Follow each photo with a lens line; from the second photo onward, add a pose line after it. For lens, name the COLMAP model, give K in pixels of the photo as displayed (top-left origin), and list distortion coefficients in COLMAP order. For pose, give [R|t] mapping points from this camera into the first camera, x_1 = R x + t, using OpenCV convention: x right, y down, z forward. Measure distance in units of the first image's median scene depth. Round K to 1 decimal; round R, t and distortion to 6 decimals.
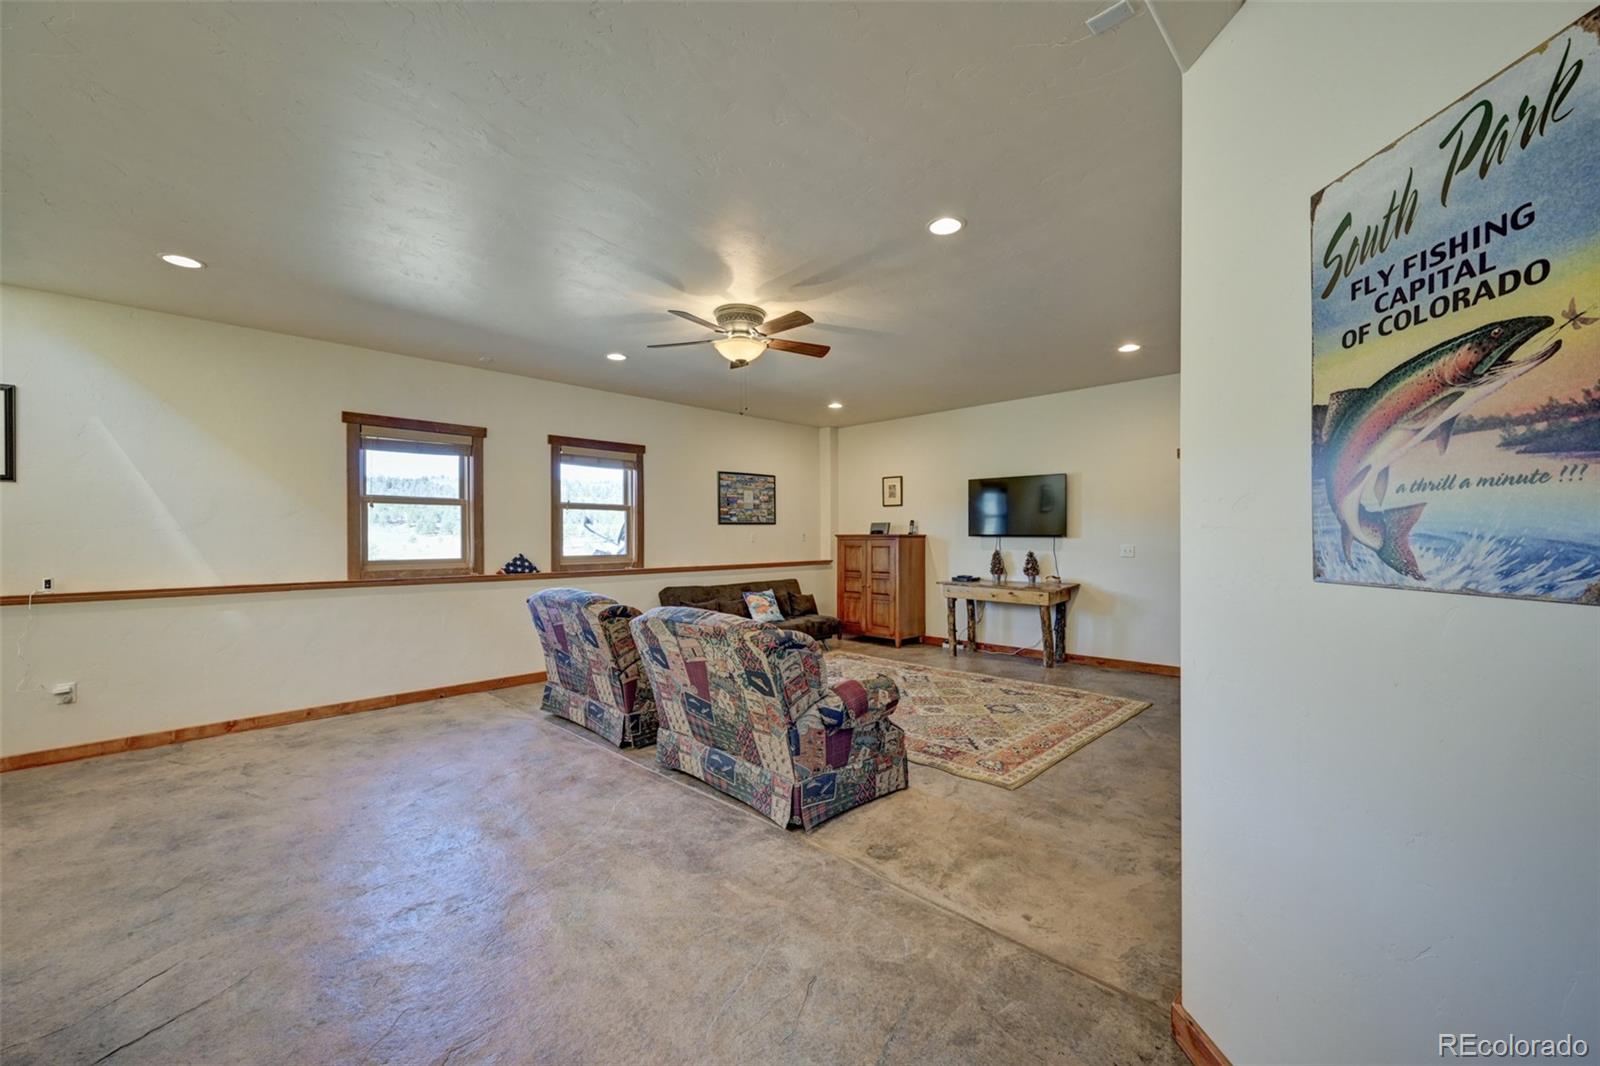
lens RADIAL K [[629.5, 0, 811.3], [0, 629.5, 537.3], [0, 0, 1]] dist [-0.003859, 0.000968]
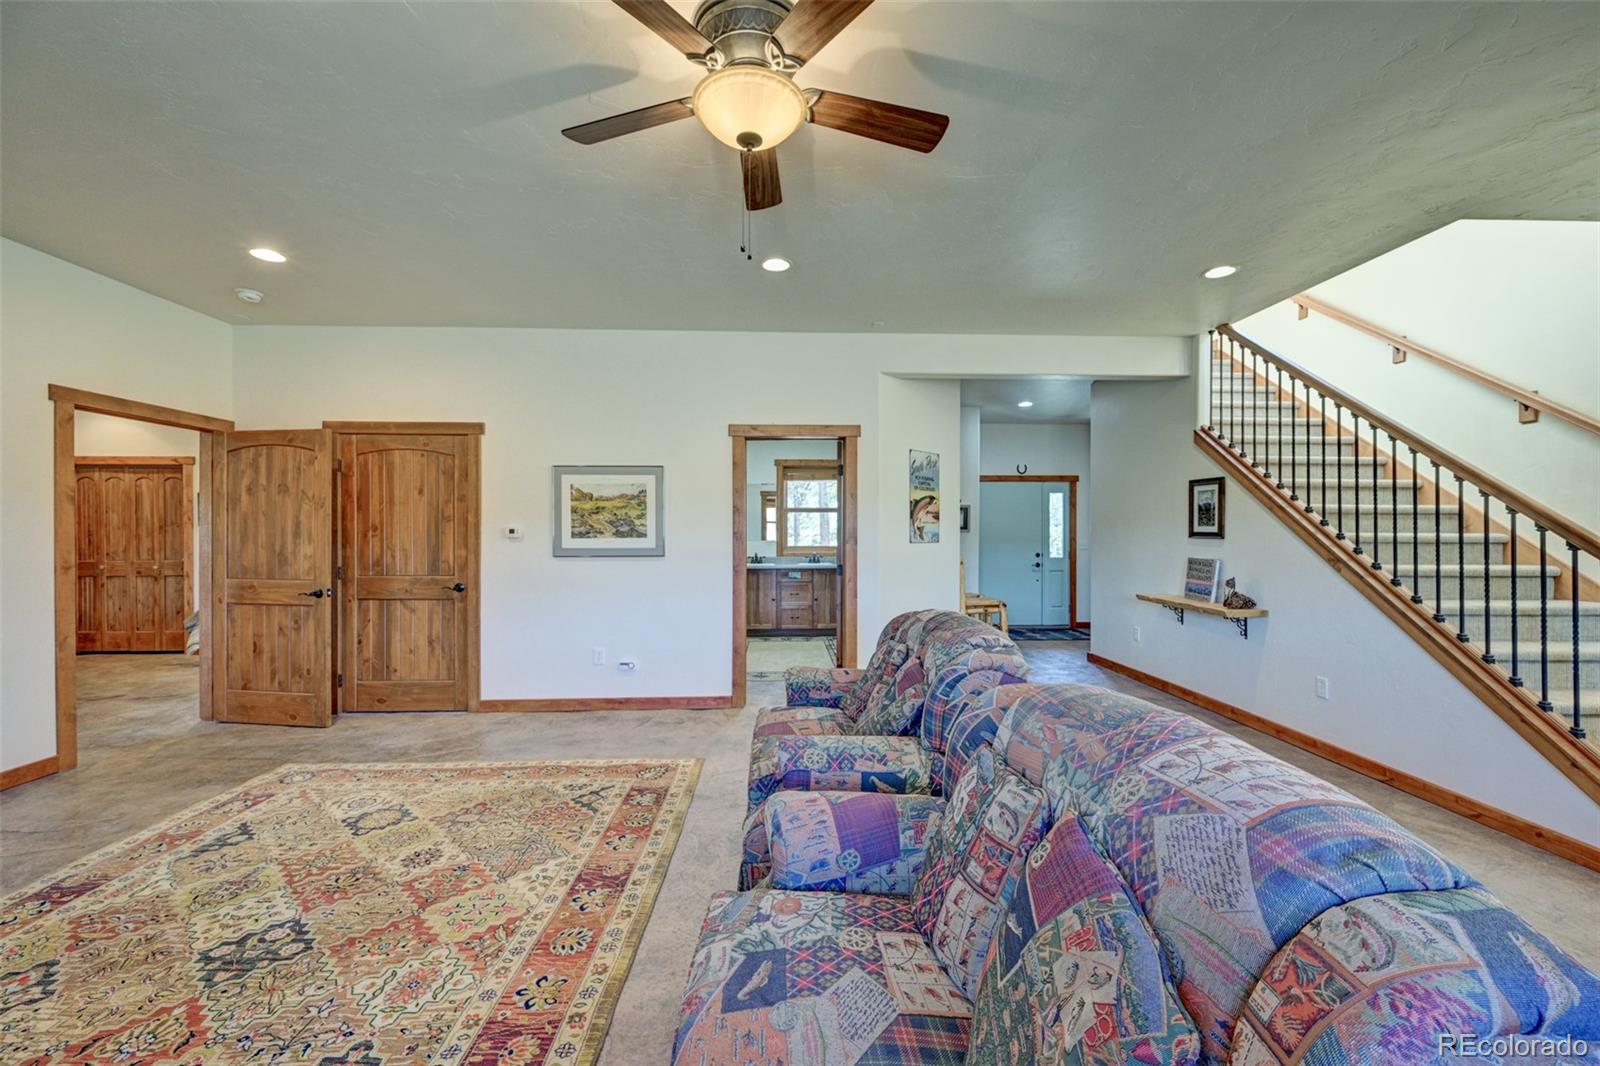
lens RADIAL K [[629.5, 0, 807.6], [0, 629.5, 539.9], [0, 0, 1]] dist [-0.003859, 0.000968]
pose [[-0.723875, -0.005625, 0.689908, -0.588036], [0.003103, 0.999930, 0.011409, 0.000072], [-0.689924, 0.010400, -0.723807, 1.675986]]
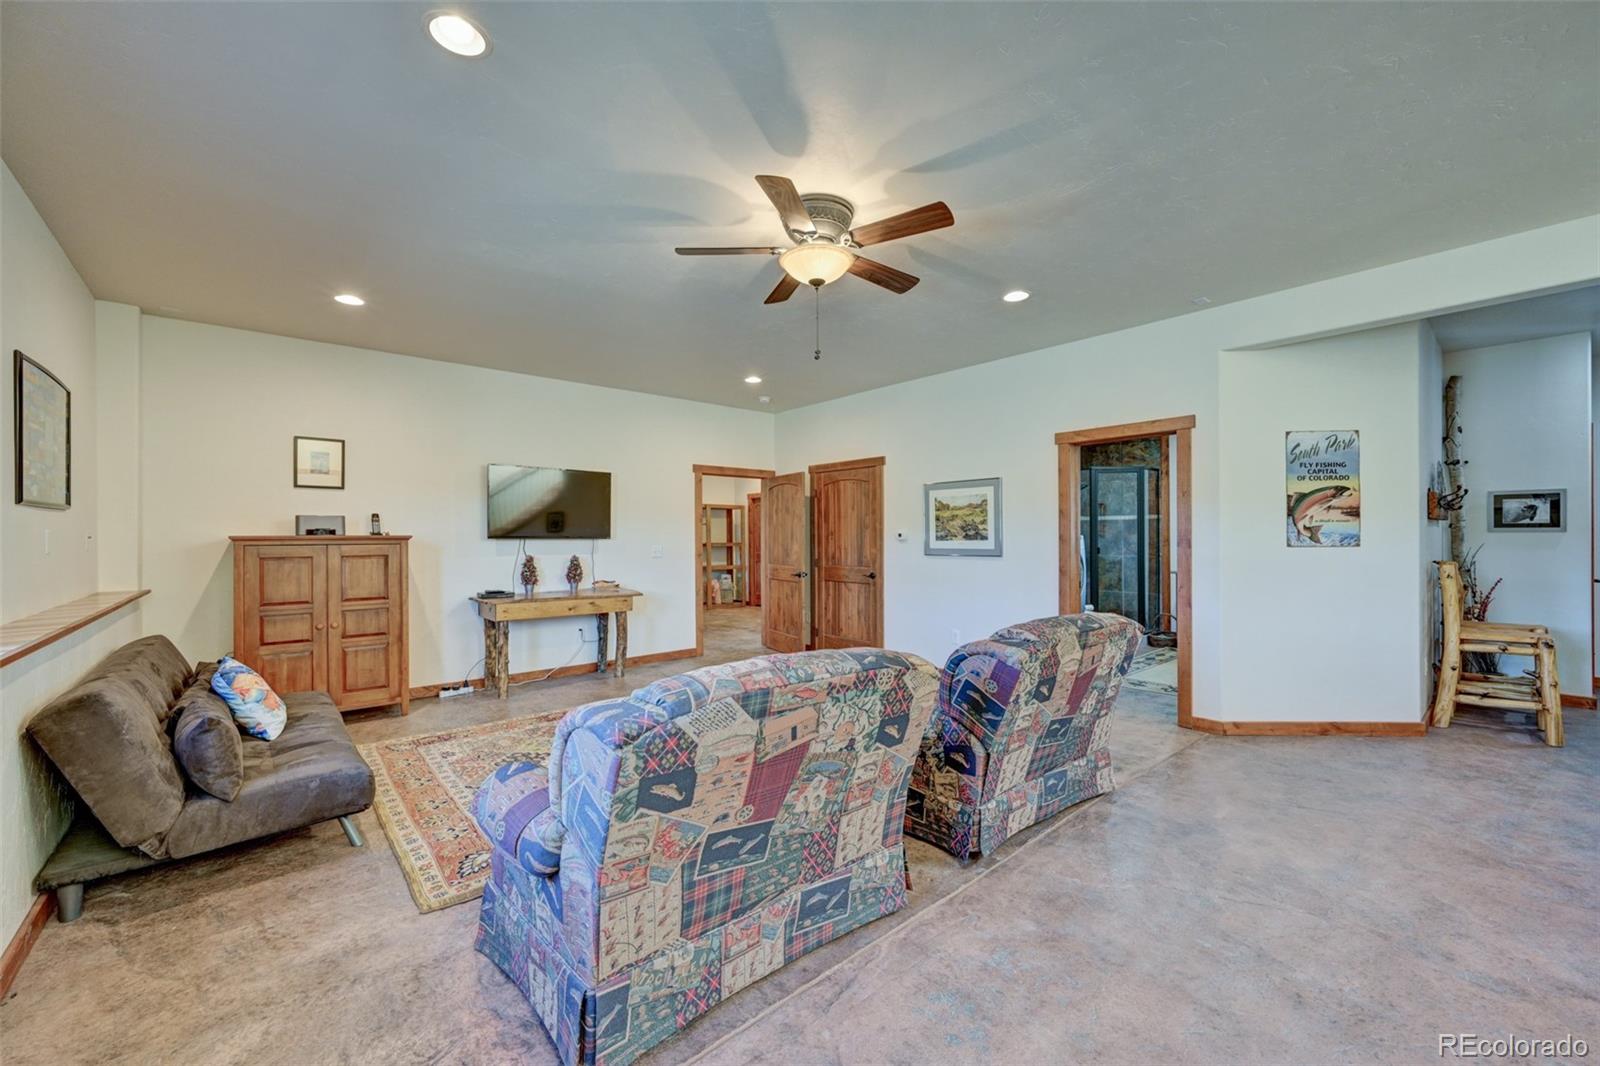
lens RADIAL K [[629.5, 0, 803.9], [0, 629.5, 535.7], [0, 0, 1]] dist [-0.003859, 0.000968]
pose [[0.089937, 0.002888, 0.995943, -1.040076], [0.007614, 0.999965, -0.003587, 0.000933], [-0.995918, 0.007905, 0.089912, 1.228473]]
